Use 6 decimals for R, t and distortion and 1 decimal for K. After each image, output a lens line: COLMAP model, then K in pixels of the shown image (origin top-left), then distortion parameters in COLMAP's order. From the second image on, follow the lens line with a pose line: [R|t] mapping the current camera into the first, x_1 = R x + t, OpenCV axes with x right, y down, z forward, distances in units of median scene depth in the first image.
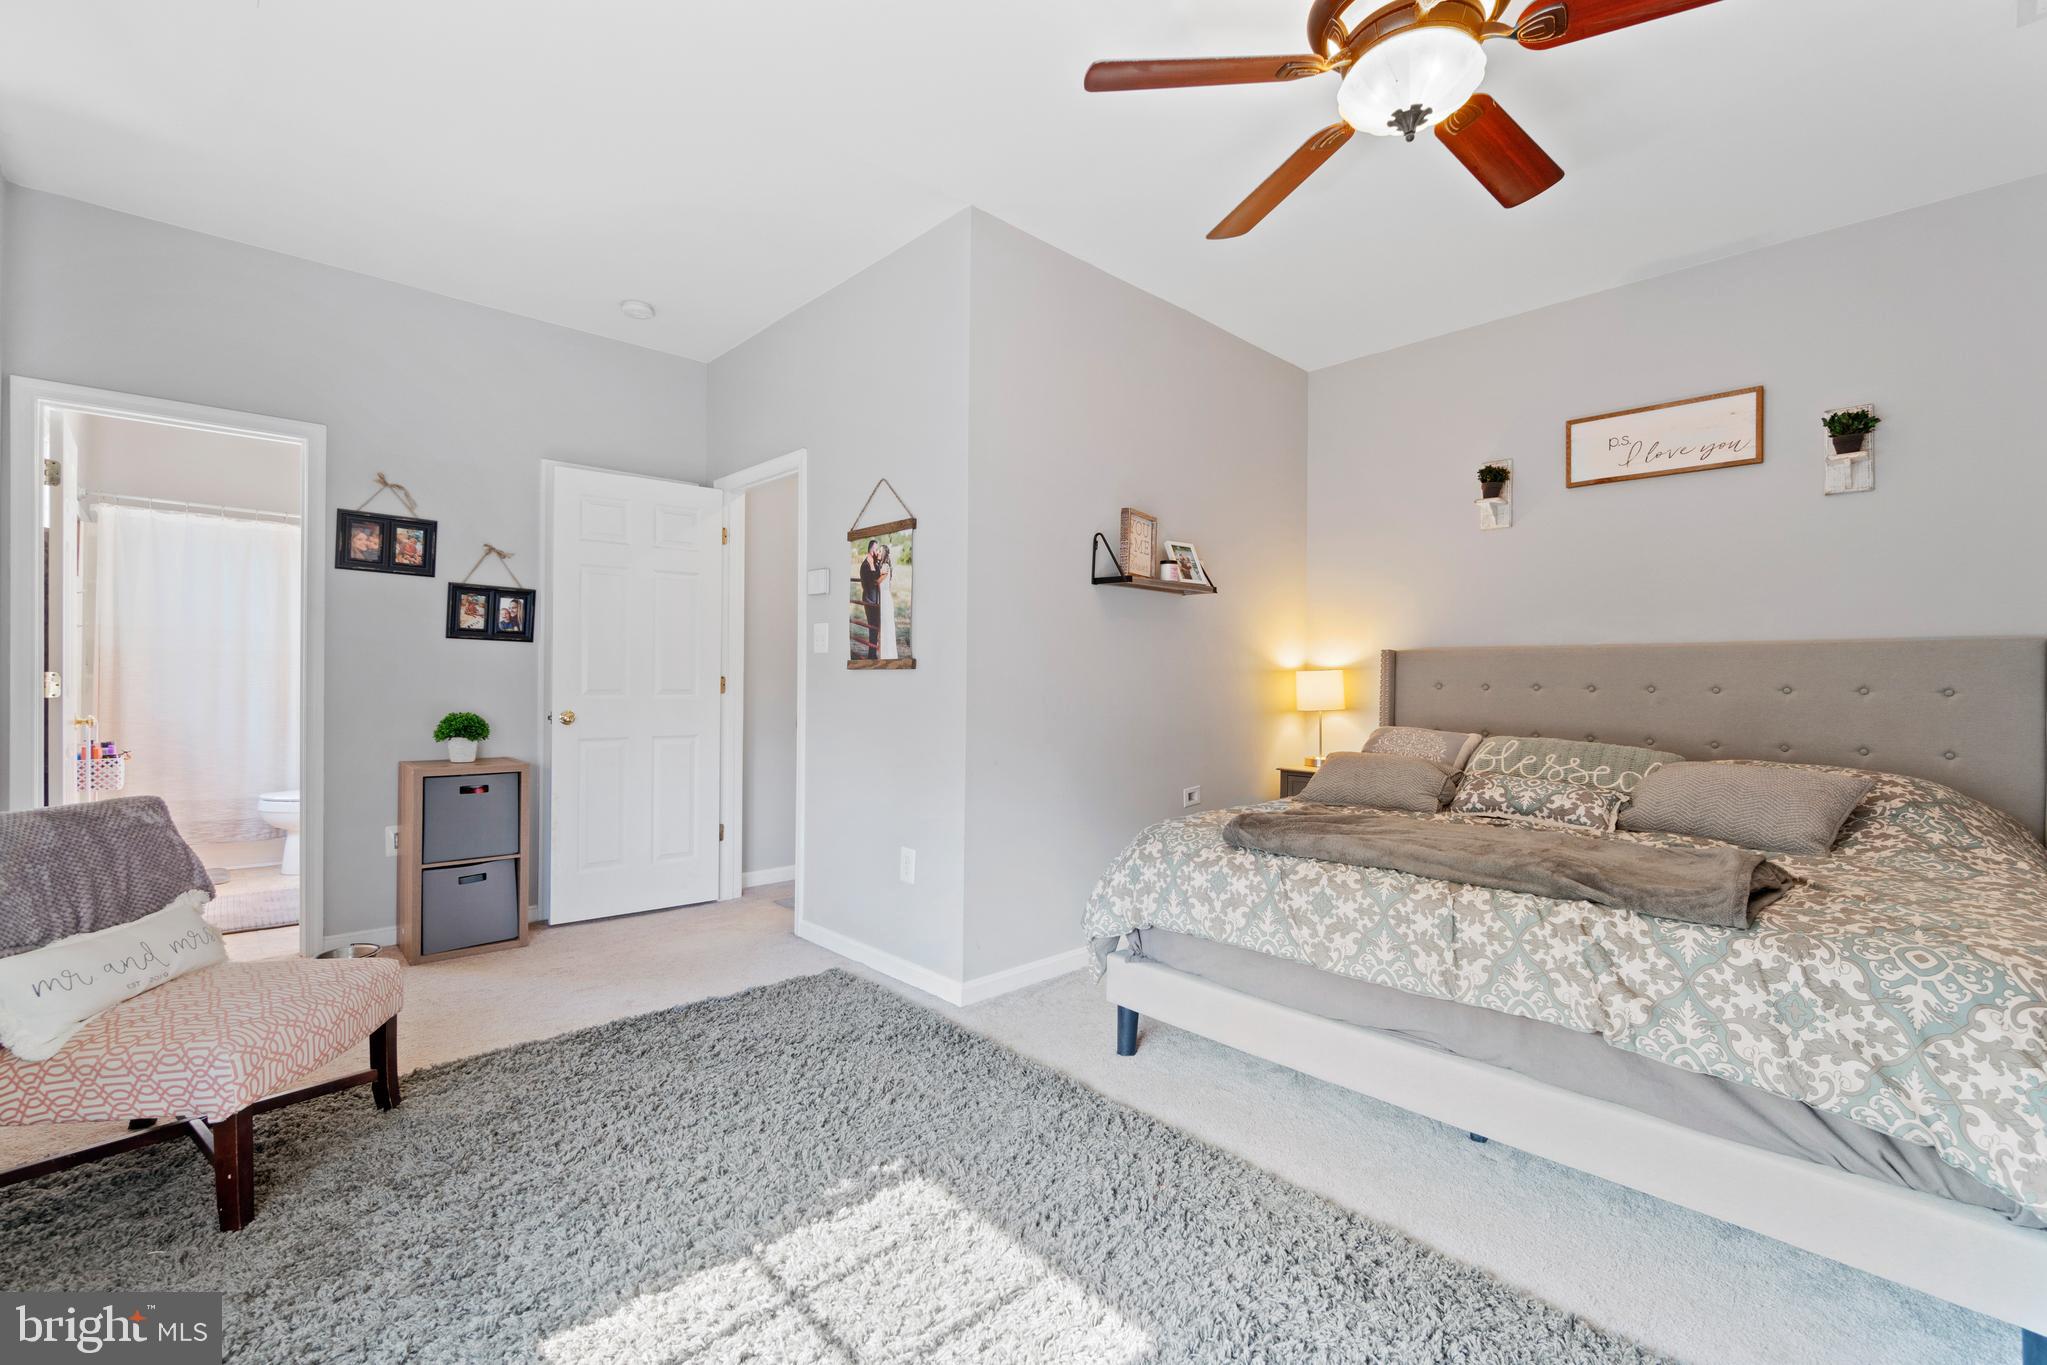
lens RADIAL K [[892.9, 0, 1017.9], [0, 892.9, 651.2], [0, 0, 1]] dist [-0.000051, 0.000165]
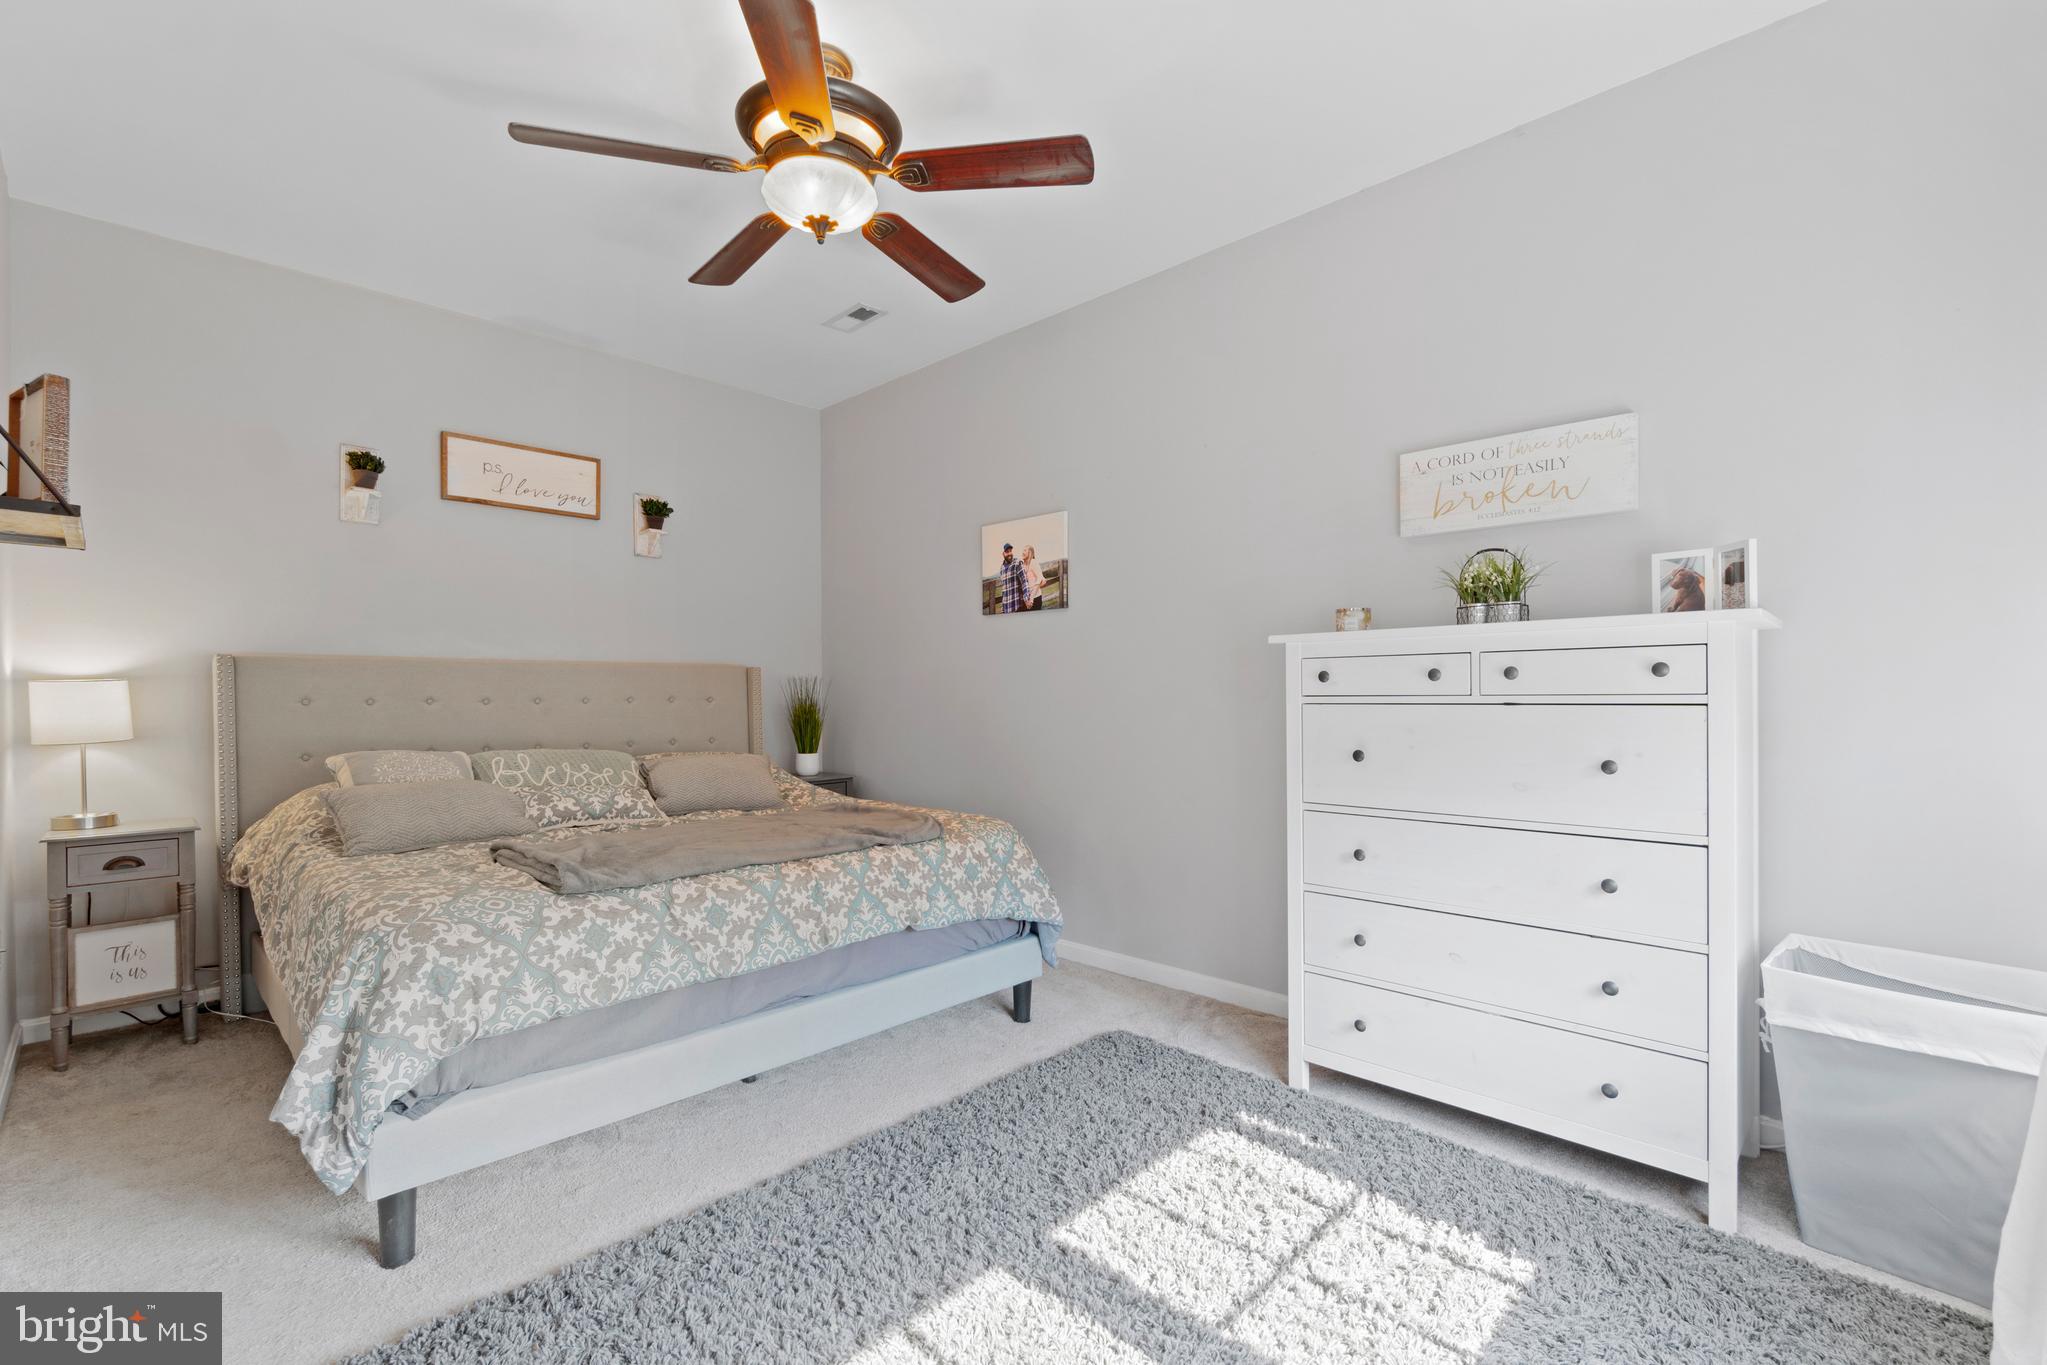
lens RADIAL K [[876.5, 0, 1023.5], [0, 876.5, 682.5], [0, 0, 1]] dist [-0.001973, -0.000457]
pose [[-0.037806, 0.005354, 0.999271, -0.600669], [-0.026361, 0.999632, -0.006353, 0.014480], [-0.998937, -0.026582, -0.037651, 0.627664]]
